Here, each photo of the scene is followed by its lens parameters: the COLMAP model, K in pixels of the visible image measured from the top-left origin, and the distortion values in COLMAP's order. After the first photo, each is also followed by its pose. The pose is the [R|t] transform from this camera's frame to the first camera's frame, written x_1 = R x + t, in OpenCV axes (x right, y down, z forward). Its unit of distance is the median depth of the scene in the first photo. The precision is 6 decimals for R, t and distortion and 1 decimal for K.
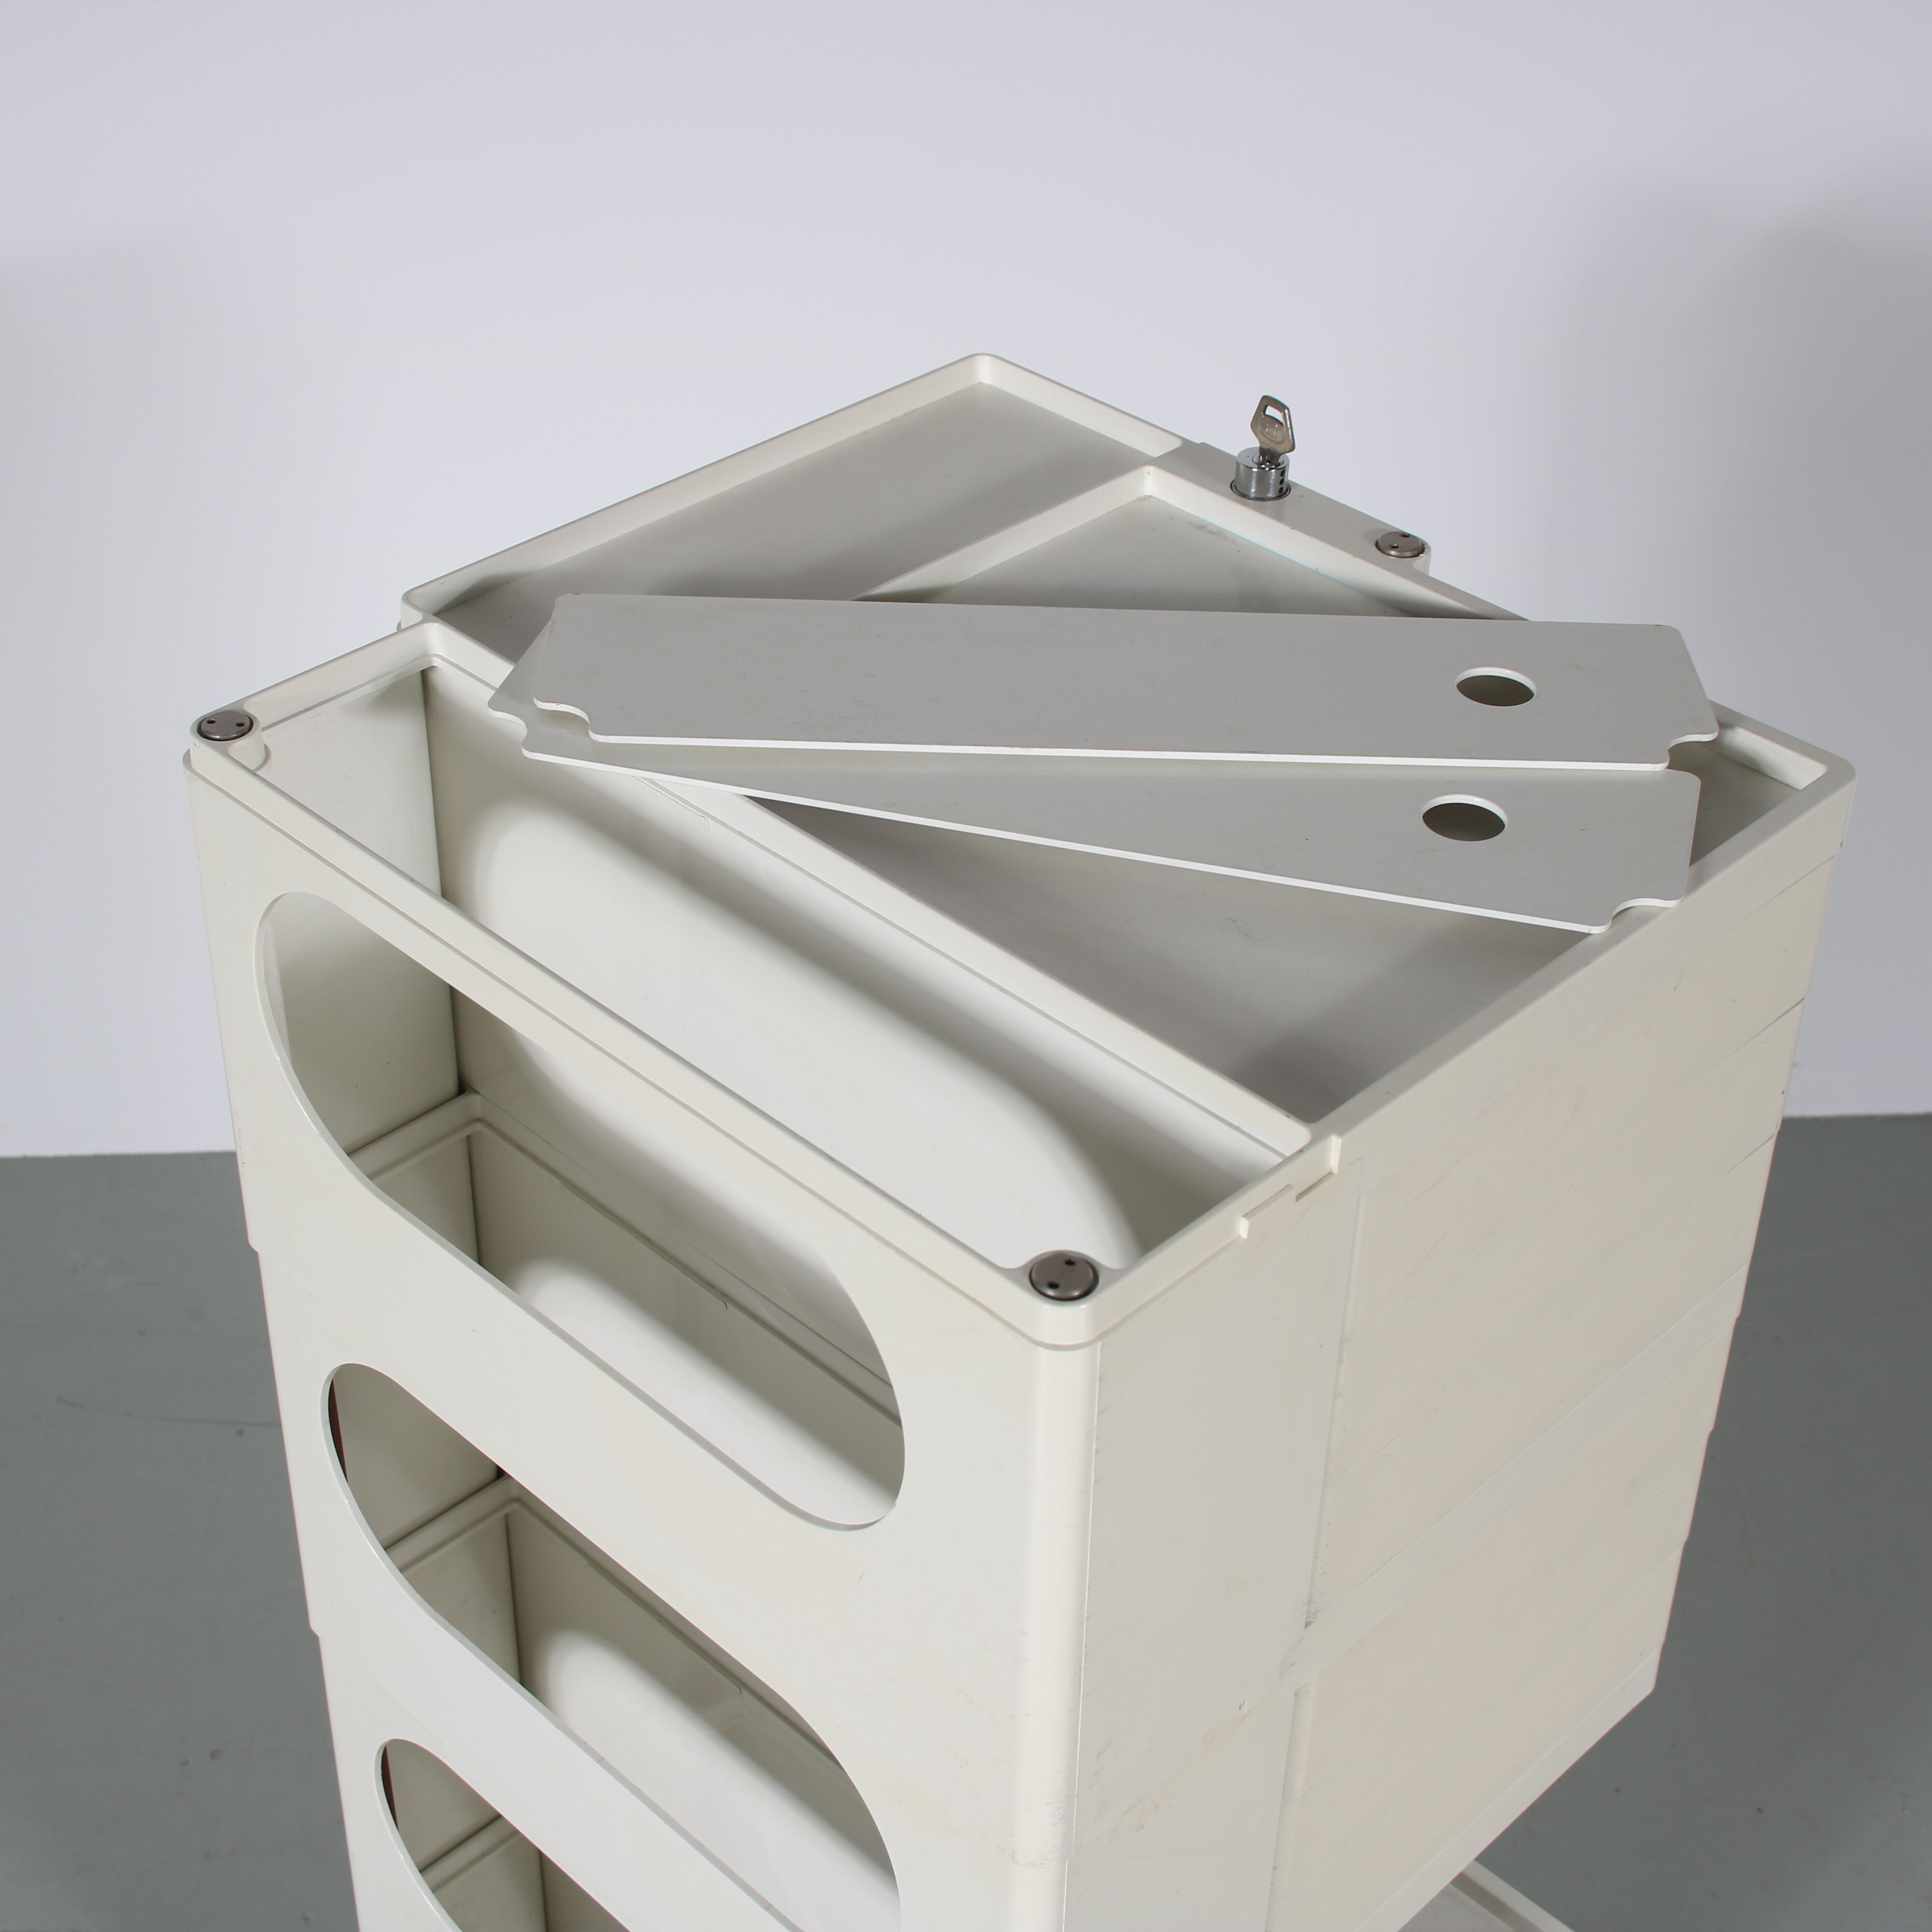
lens RADIAL K [[3064.3, 0, 966.0], [0, 3064.3, 966.0], [0, 0, 1]] dist [-0.061520, 0.057902]
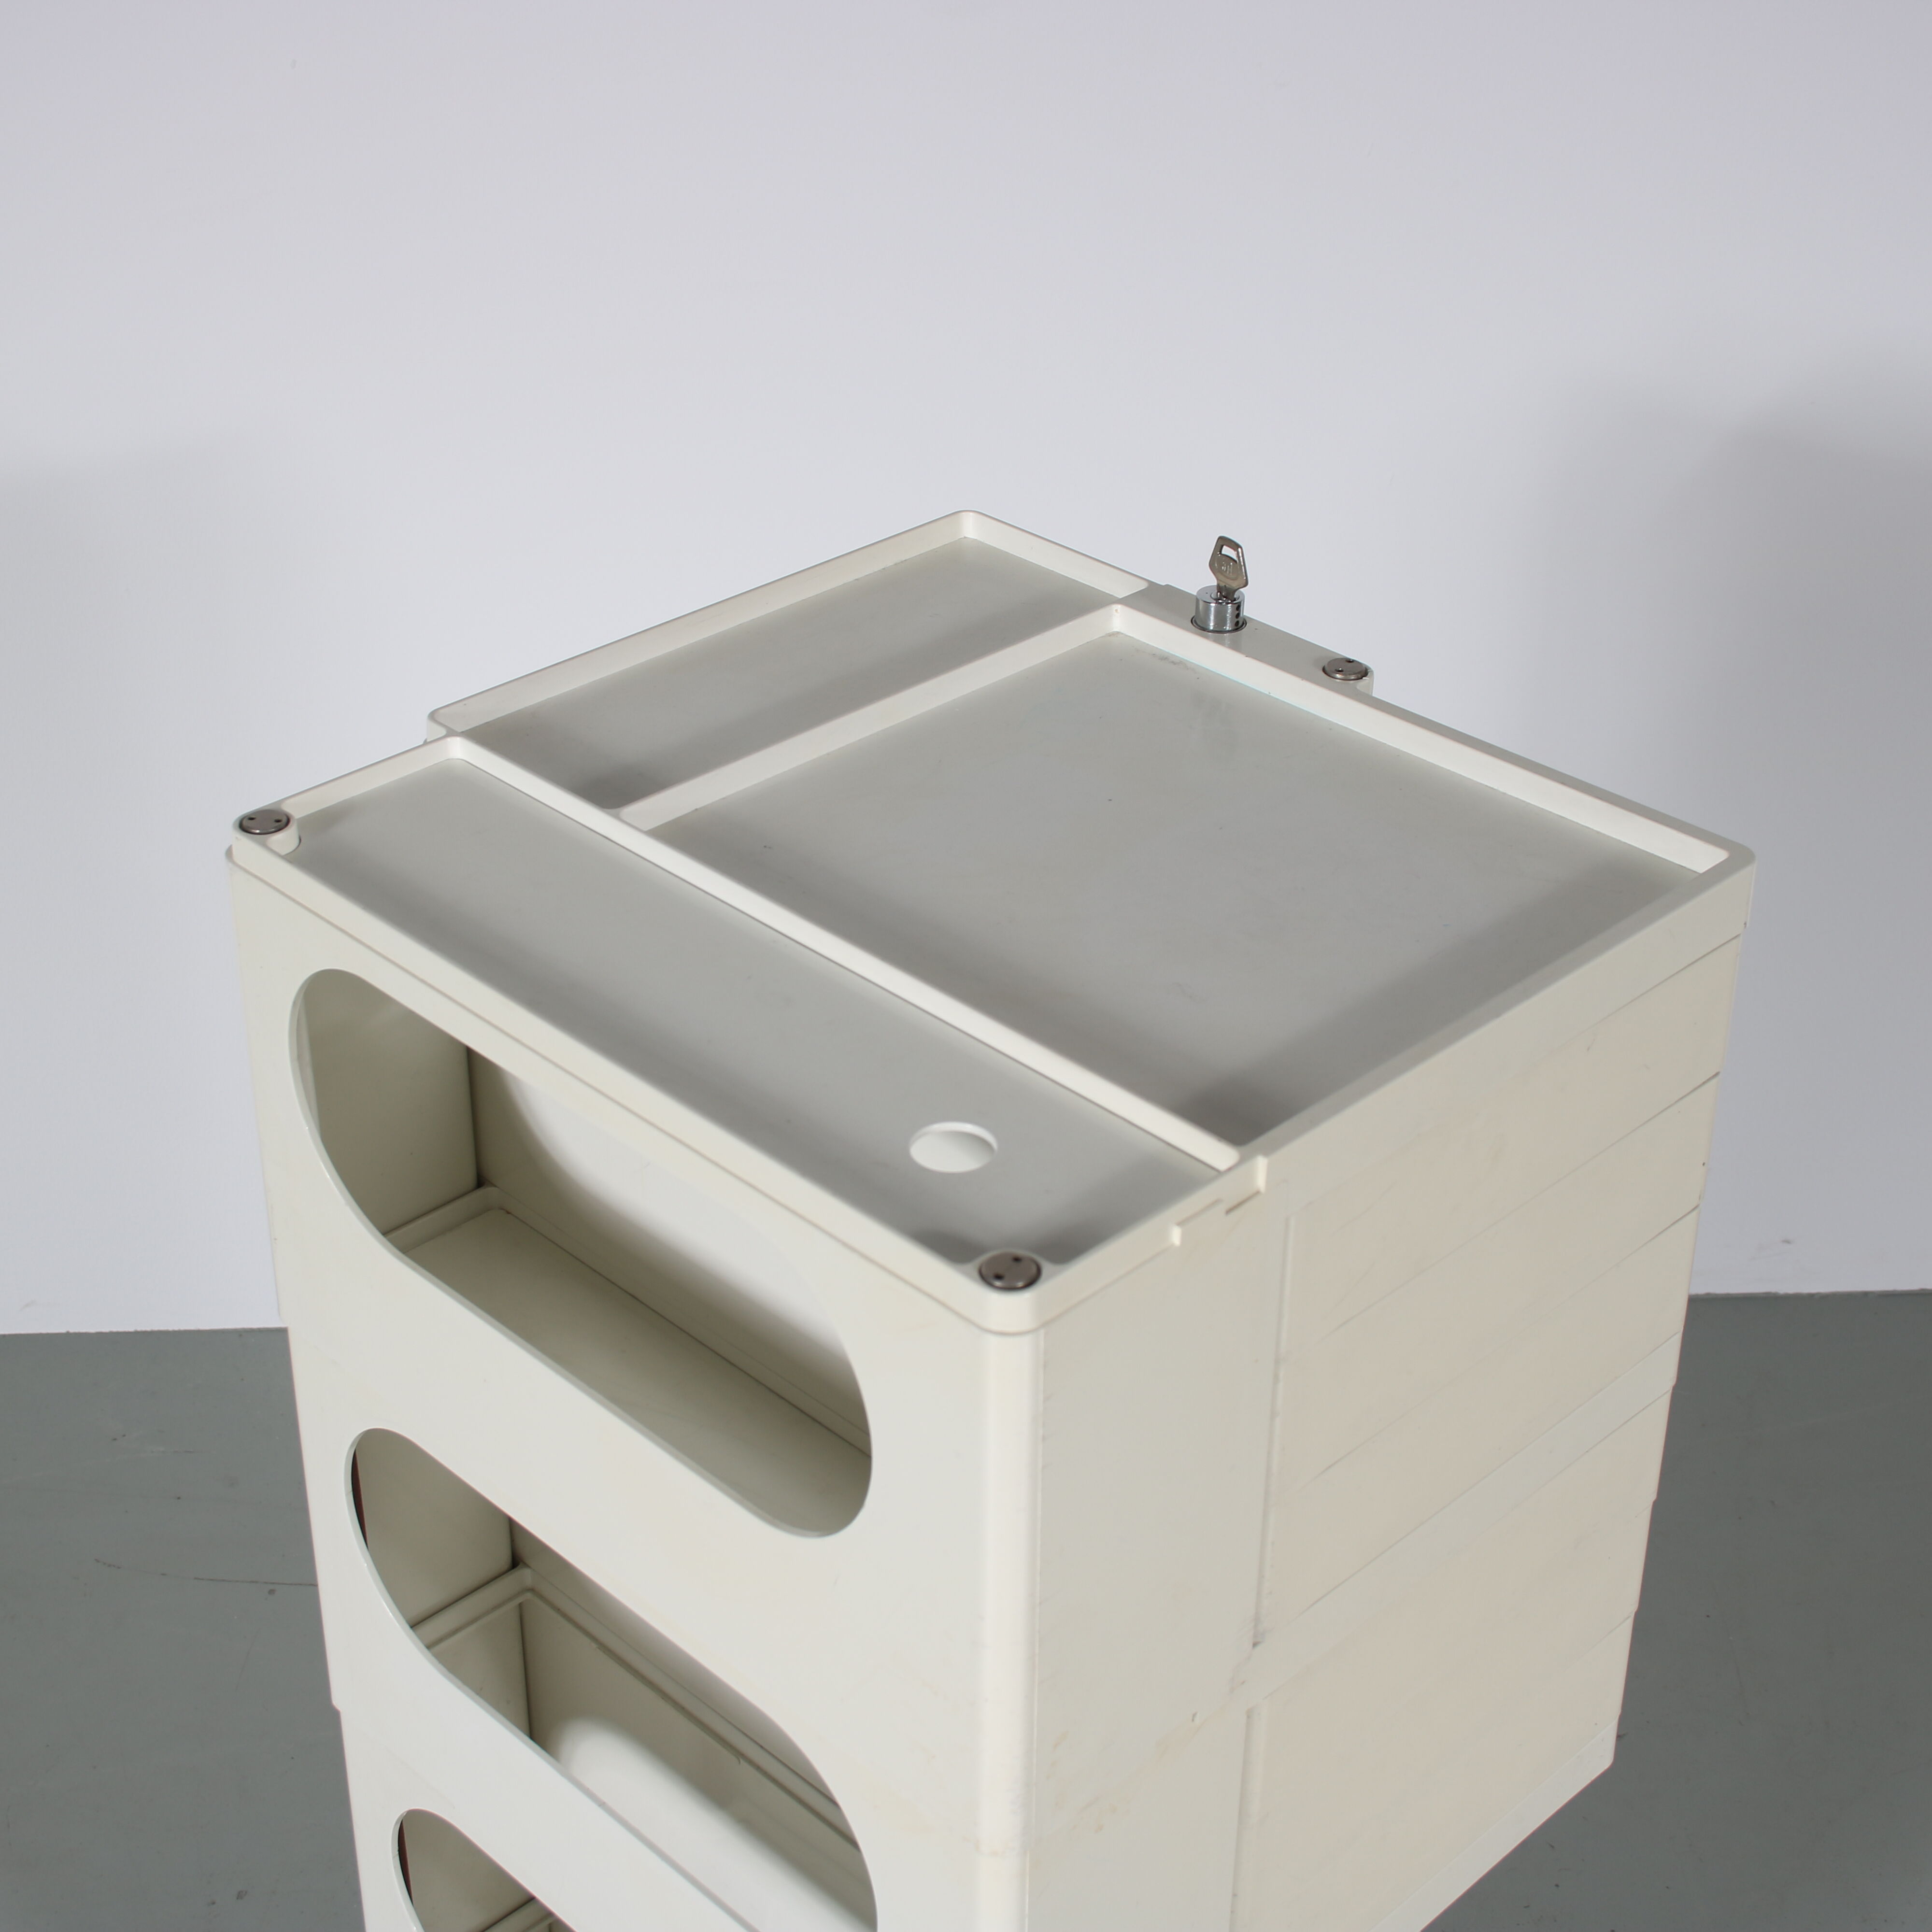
lens RADIAL K [[3064.3, 0, 966.0], [0, 3064.3, 966.0], [0, 0, 1]] dist [-0.061520, 0.057902]
pose [[0.999902, -0.003436, -0.013535, 0.023895], [0.002298, 0.996528, -0.083224, 0.063803], [0.013774, 0.083185, 0.996439, -0.085320]]
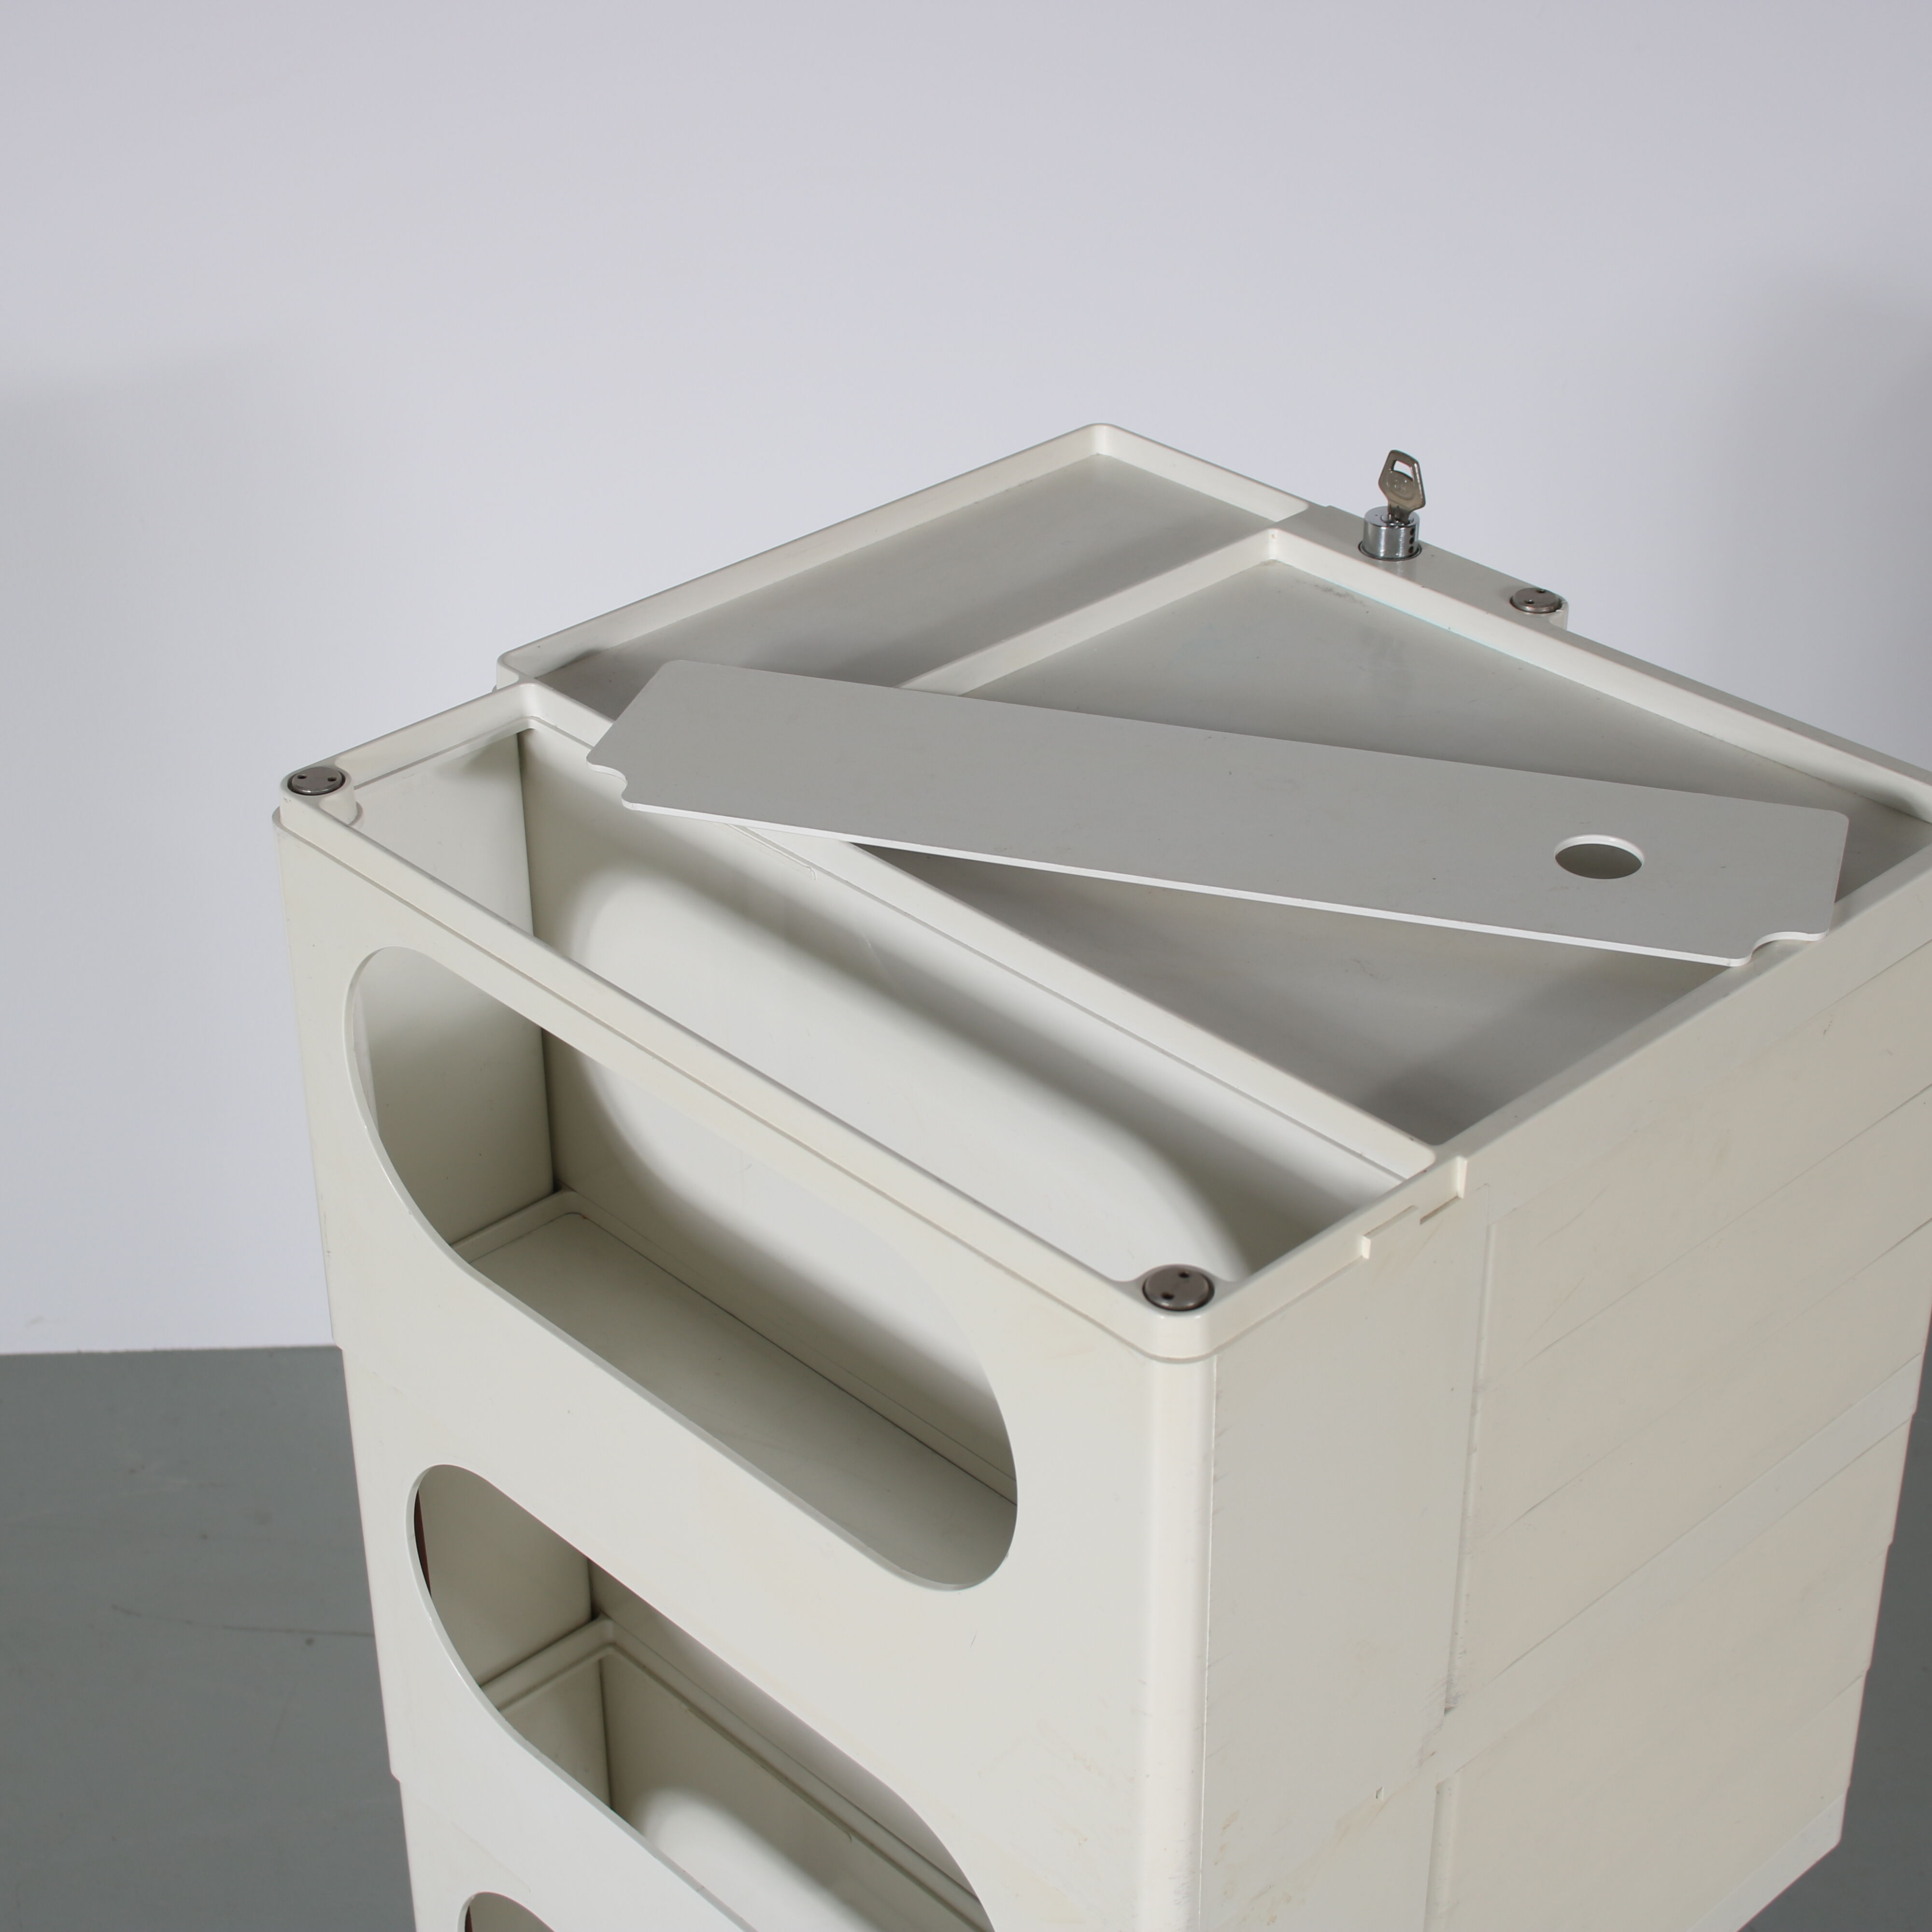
lens RADIAL K [[3411.2, 0, 991.5], [0, 3411.2, 973.3], [0, 0, 1]] dist [-0.035756, 0.052972]
pose [[0.999405, -0.007409, -0.033689, 0.007582], [0.004949, 0.997355, -0.072516, 0.060801], [0.034137, 0.072306, 0.996798, -0.066117]]
